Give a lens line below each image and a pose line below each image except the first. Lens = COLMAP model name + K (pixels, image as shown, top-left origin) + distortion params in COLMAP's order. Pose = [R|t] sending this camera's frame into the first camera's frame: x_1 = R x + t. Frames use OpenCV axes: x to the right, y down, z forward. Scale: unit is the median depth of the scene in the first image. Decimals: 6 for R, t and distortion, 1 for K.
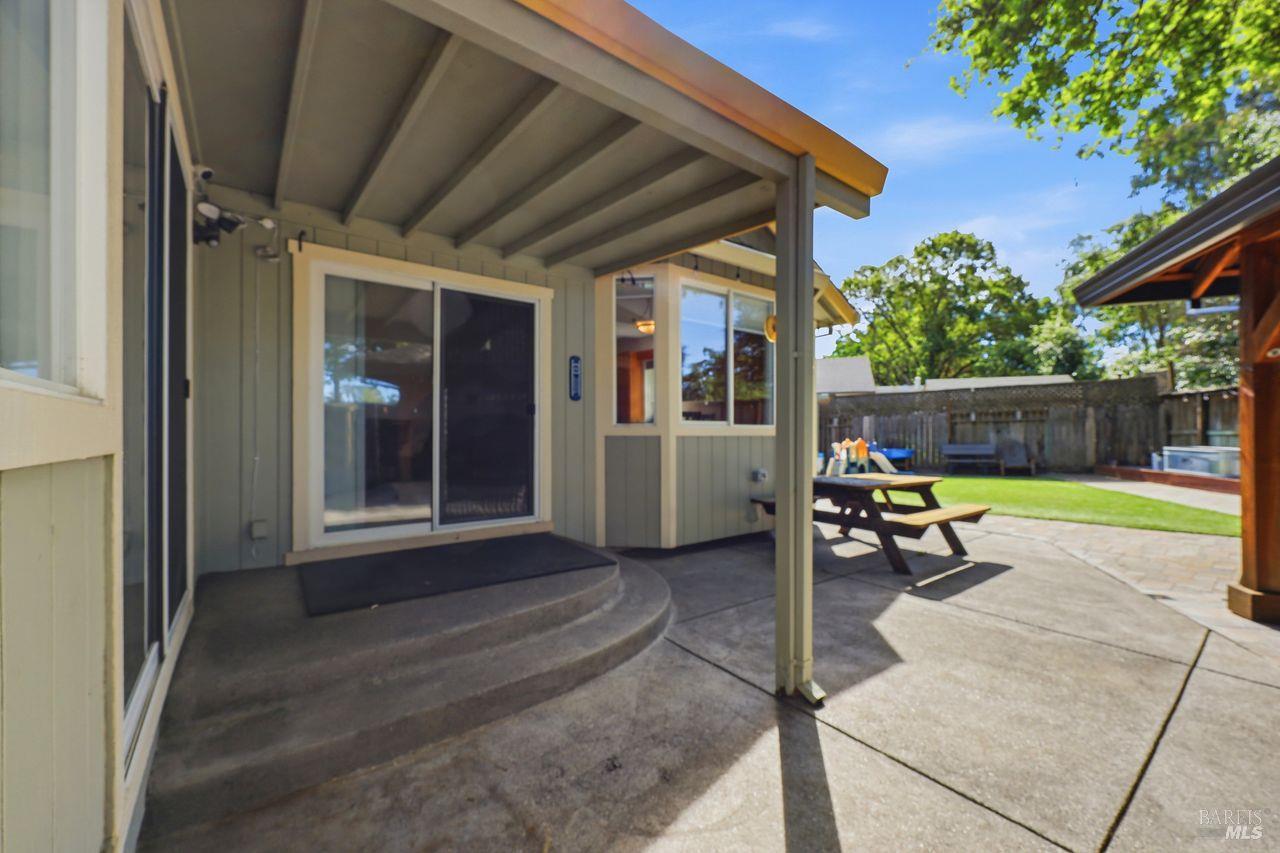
lens RADIAL K [[521.7, 0, 635.4], [0, 521.7, 426.5], [0, 0, 1]] dist [-0.001666, 0.000188]
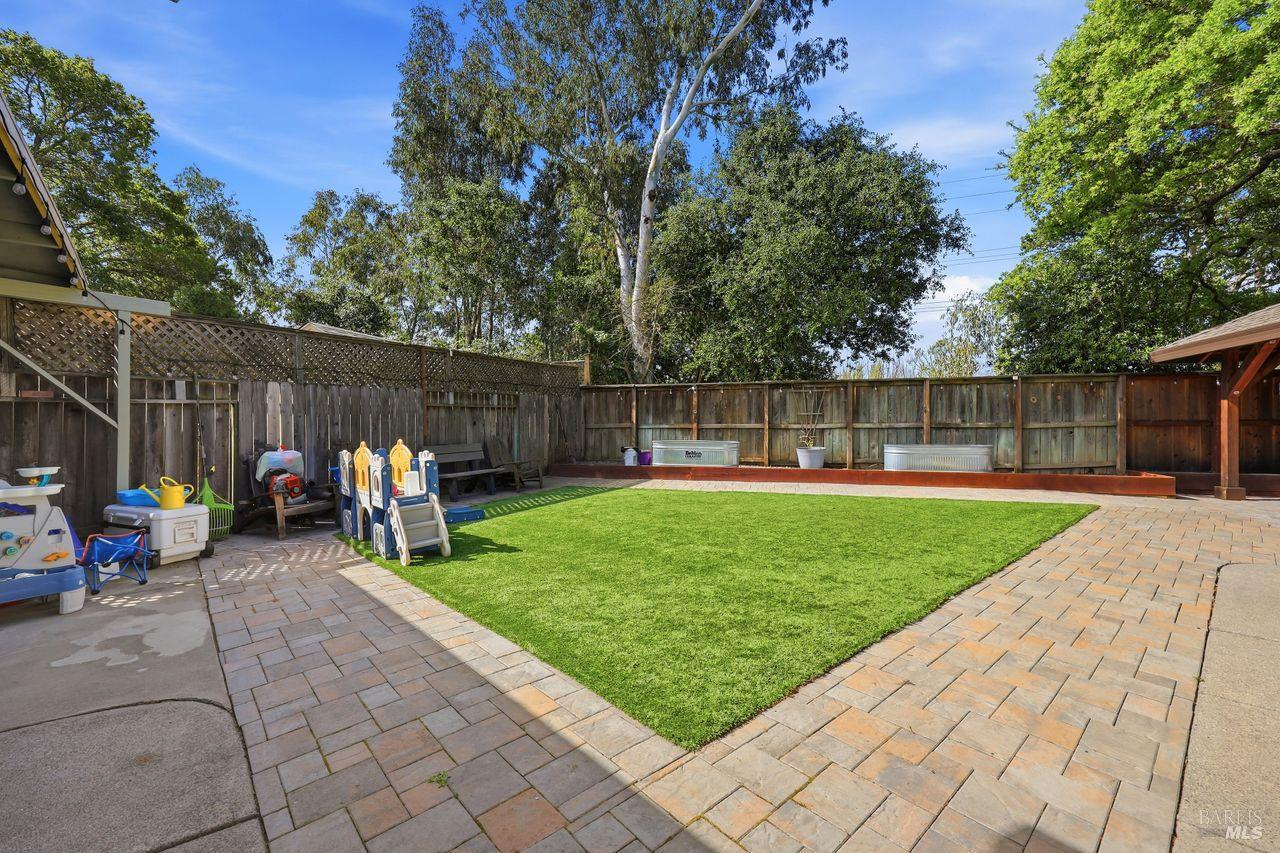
lens RADIAL K [[521.7, 0, 636.4], [0, 521.7, 428.8], [0, 0, 1]] dist [-0.001666, 0.000188]
pose [[-0.061700, 0.005018, 0.998082, 0.047403], [-0.008315, 0.999950, -0.005541, 0.018137], [-0.998060, -0.008641, -0.061655, 0.845574]]
